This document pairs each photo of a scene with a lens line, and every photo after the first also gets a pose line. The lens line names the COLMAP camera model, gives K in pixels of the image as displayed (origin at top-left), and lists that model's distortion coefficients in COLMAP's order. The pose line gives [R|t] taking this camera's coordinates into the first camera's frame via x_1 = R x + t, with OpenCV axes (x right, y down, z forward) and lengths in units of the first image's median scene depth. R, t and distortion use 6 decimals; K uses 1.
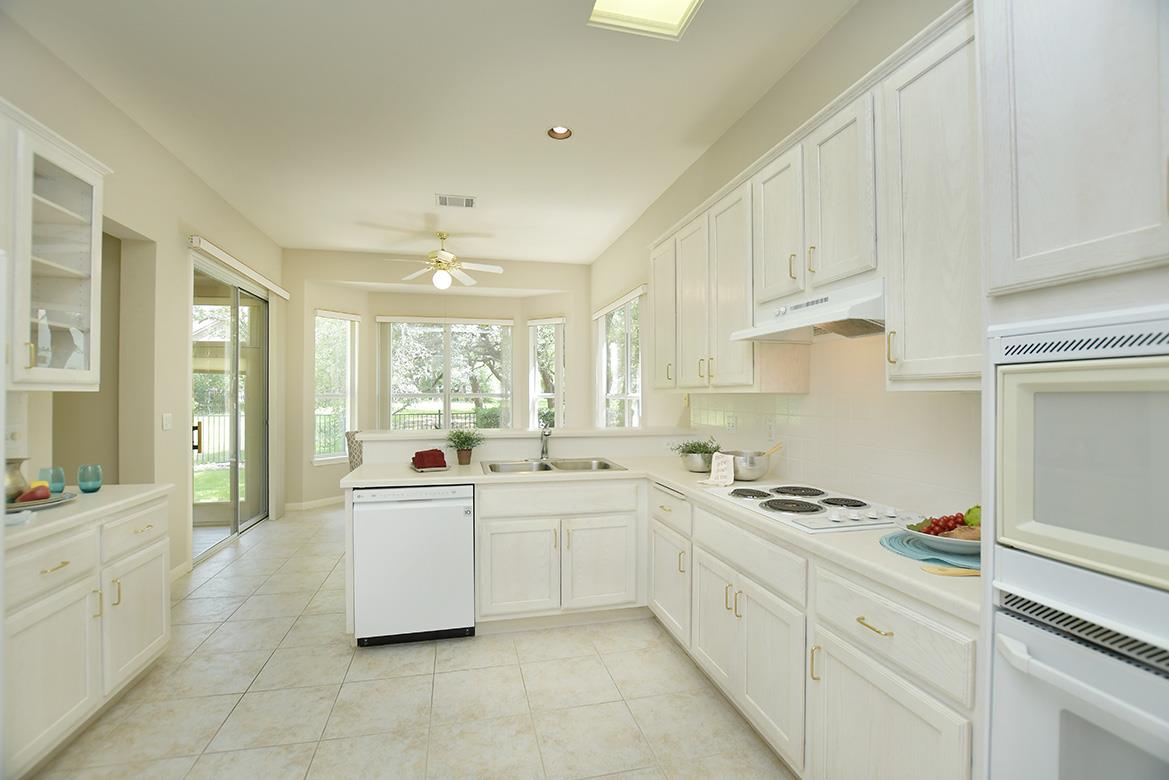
lens RADIAL K [[523.9, 0, 584.6], [0, 523.9, 392.8], [0, 0, 1]] dist [-0.027647, 0.000596]
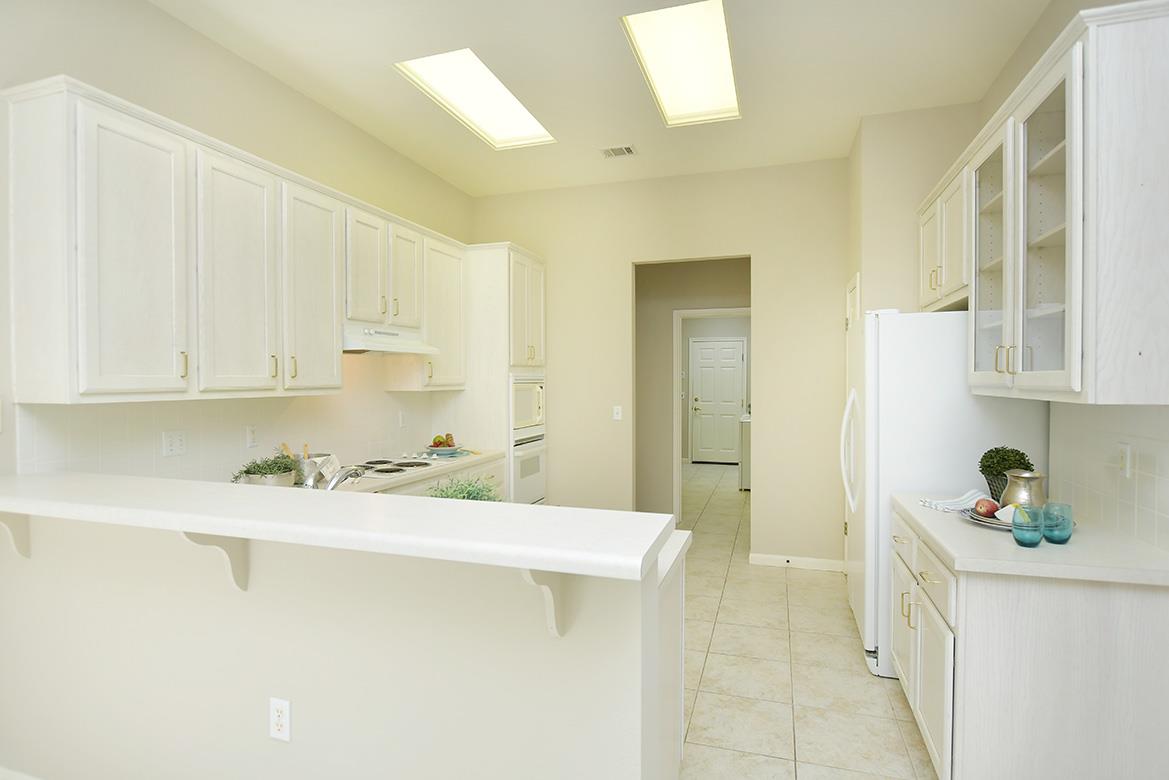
lens RADIAL K [[585.9, 0, 580.5], [0, 585.9, 391.3], [0, 0, 1]] dist [-0.023285, 0.000599]
pose [[-0.852032, -0.006808, 0.523446, -0.976727], [0.001775, 0.999872, 0.015895, -0.031490], [-0.523487, 0.014472, -0.851911, 2.259878]]
